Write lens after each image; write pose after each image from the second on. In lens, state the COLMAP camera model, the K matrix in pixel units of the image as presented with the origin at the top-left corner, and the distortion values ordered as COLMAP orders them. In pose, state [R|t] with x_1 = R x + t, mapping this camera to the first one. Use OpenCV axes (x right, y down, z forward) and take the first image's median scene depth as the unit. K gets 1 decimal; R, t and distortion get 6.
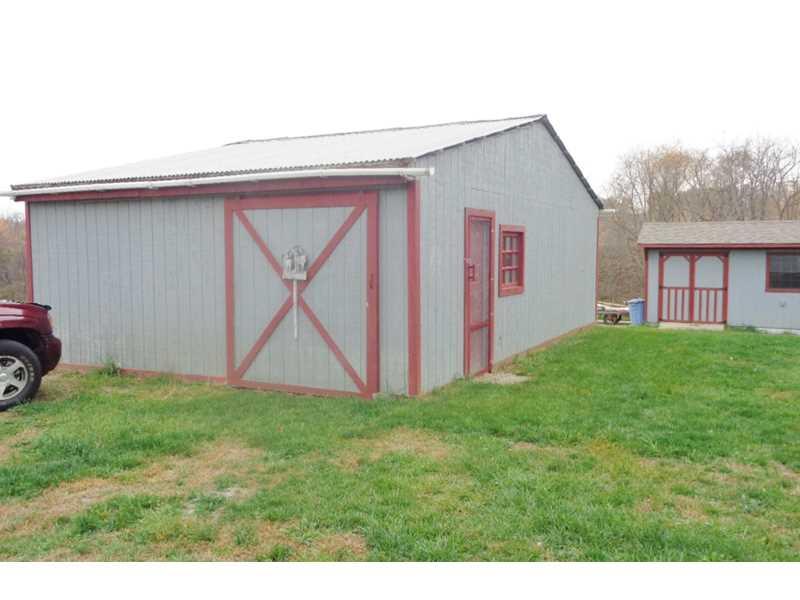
lens RADIAL K [[697.2, 0, 400.0], [0, 697.2, 300.0], [0, 0, 1]] dist [-0.002541, 0.002438]
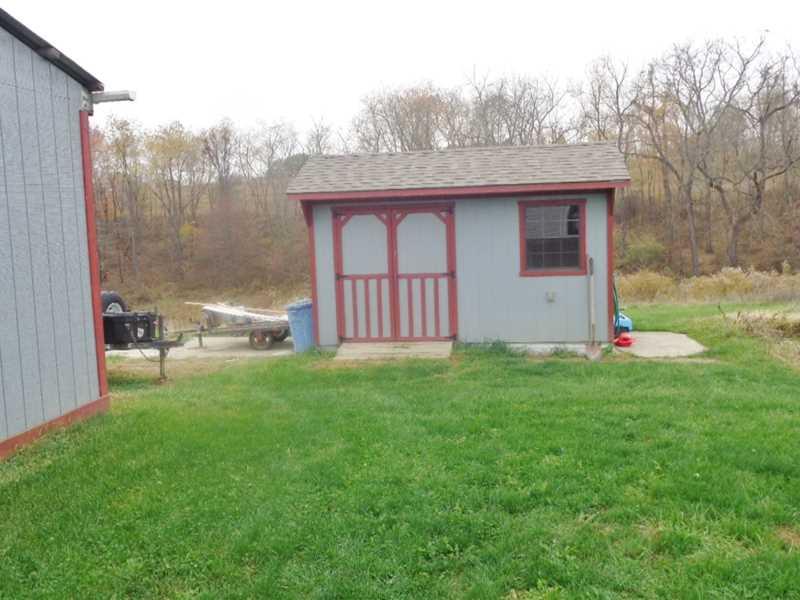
lens RADIAL K [[697.2, 0, 400.0], [0, 697.2, 300.0], [0, 0, 1]] dist [-0.002541, 0.002438]
pose [[0.954844, -0.071459, 0.288387, 0.271754], [0.058394, 0.996850, 0.053666, -0.026642], [-0.291314, -0.034403, 0.956009, 0.498901]]
